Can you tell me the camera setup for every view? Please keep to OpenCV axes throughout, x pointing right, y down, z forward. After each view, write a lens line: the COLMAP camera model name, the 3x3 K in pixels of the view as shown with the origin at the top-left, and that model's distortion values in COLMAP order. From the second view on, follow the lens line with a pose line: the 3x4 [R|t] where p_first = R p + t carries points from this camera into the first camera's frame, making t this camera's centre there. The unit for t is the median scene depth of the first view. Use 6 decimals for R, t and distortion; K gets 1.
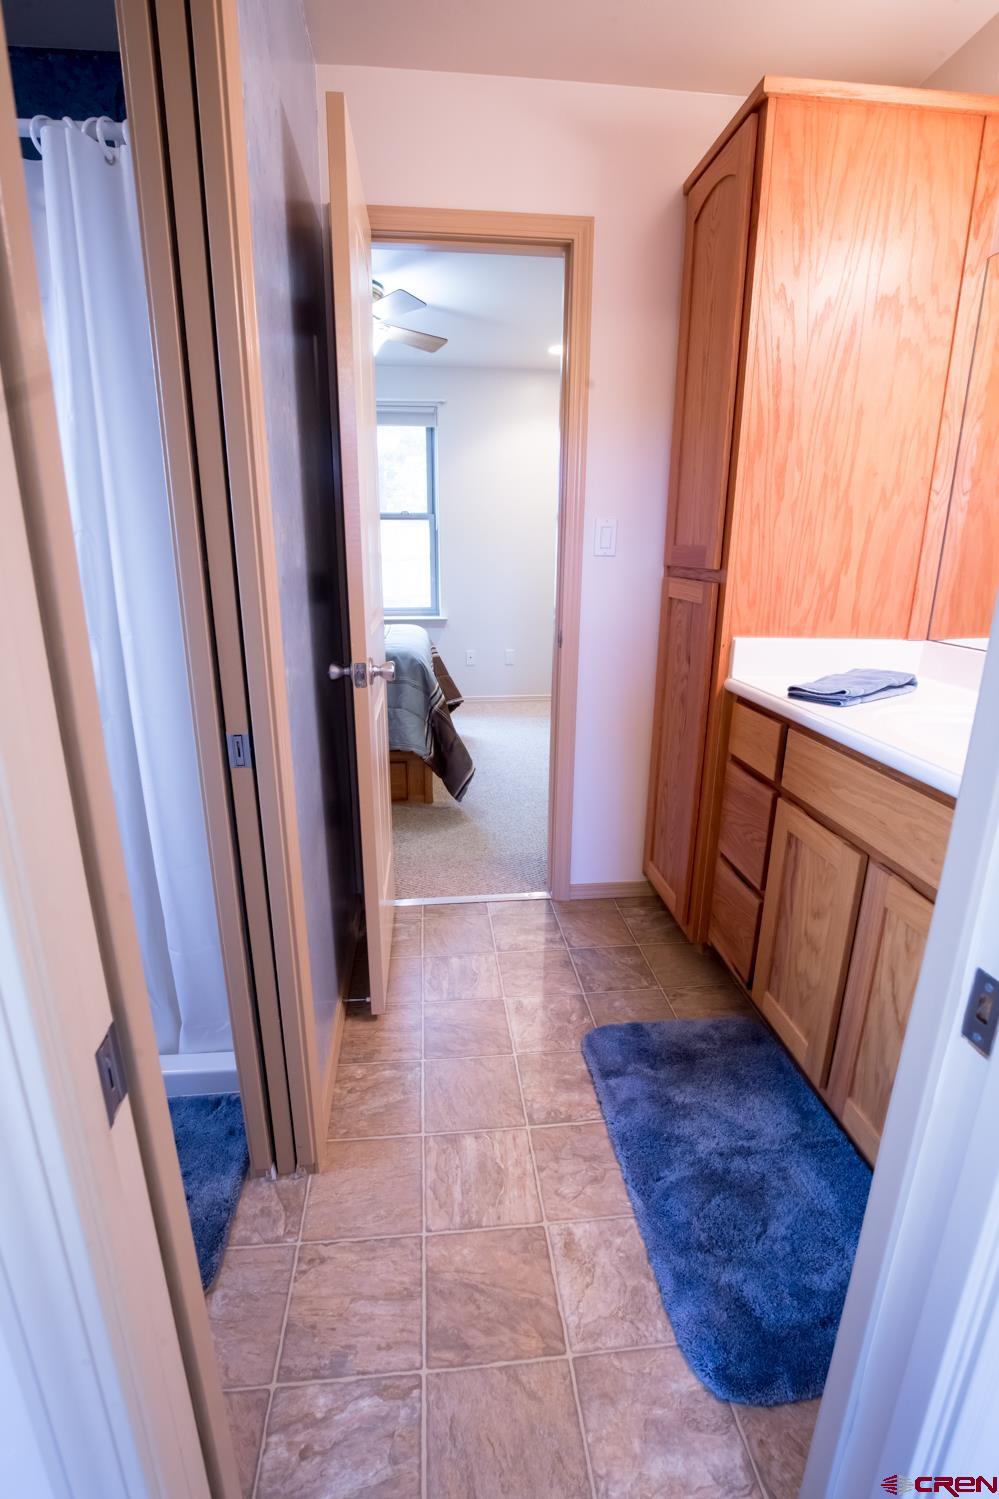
lens RADIAL K [[689.5, 0, 499.5], [0, 689.5, 749.5], [0, 0, 1]] dist [-0.036784, 0.007989]
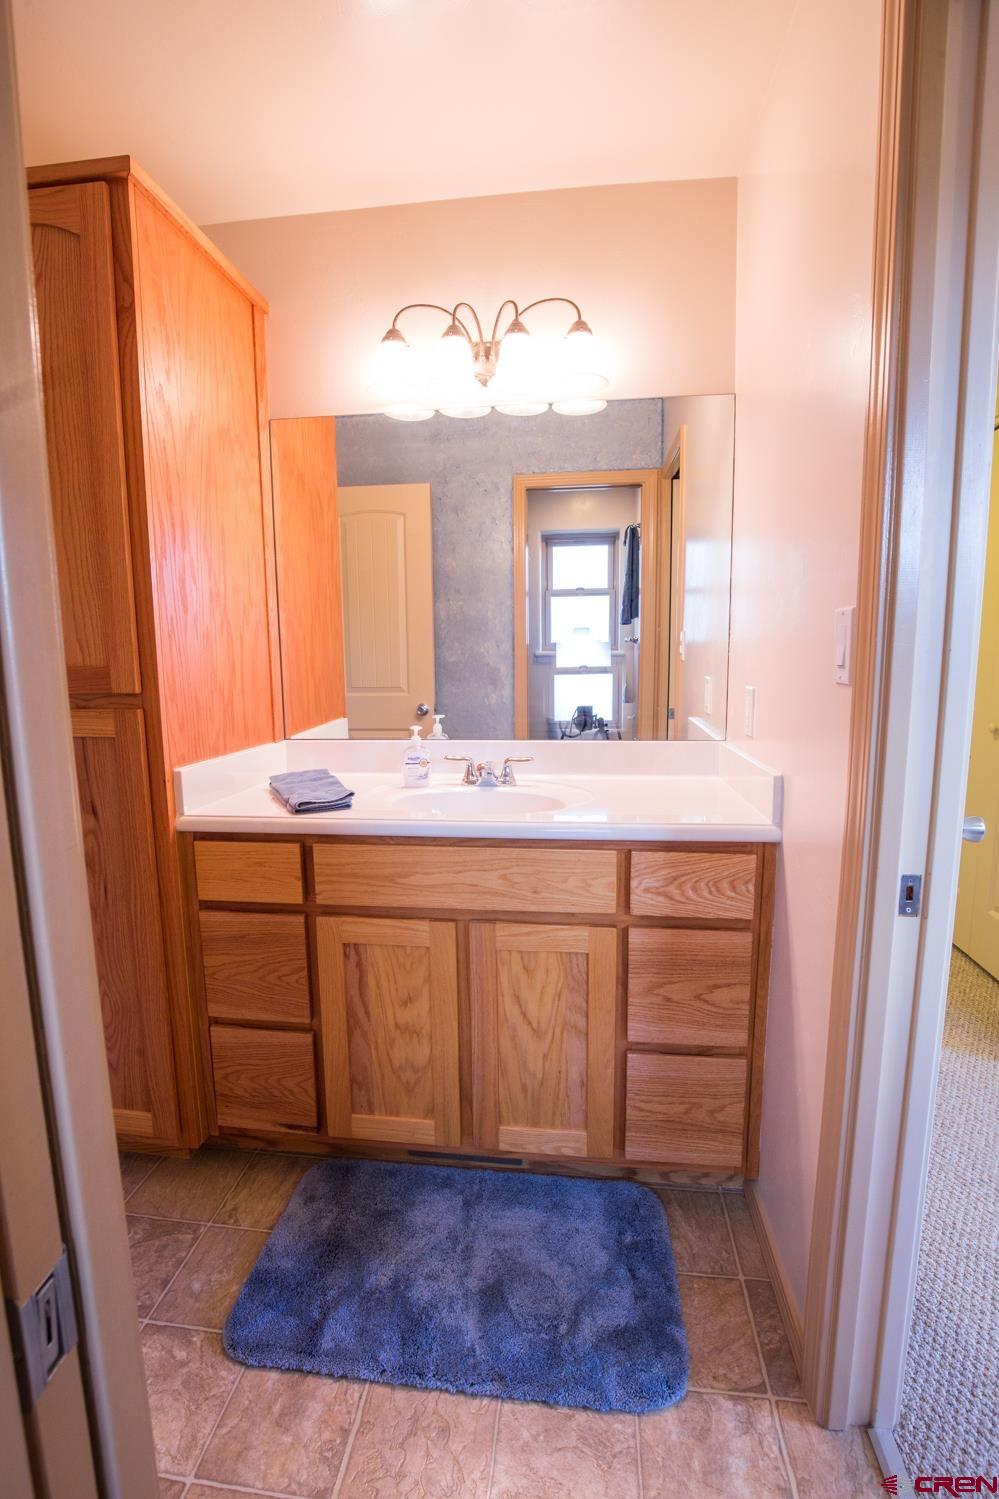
lens RADIAL K [[689.5, 0, 499.5], [0, 689.5, 749.5], [0, 0, 1]] dist [-0.036784, 0.007989]
pose [[0.230203, -0.150154, 0.961489, -0.479428], [0.290076, 0.953697, 0.079486, -0.177001], [-0.928904, 0.260607, 0.263100, 0.518434]]
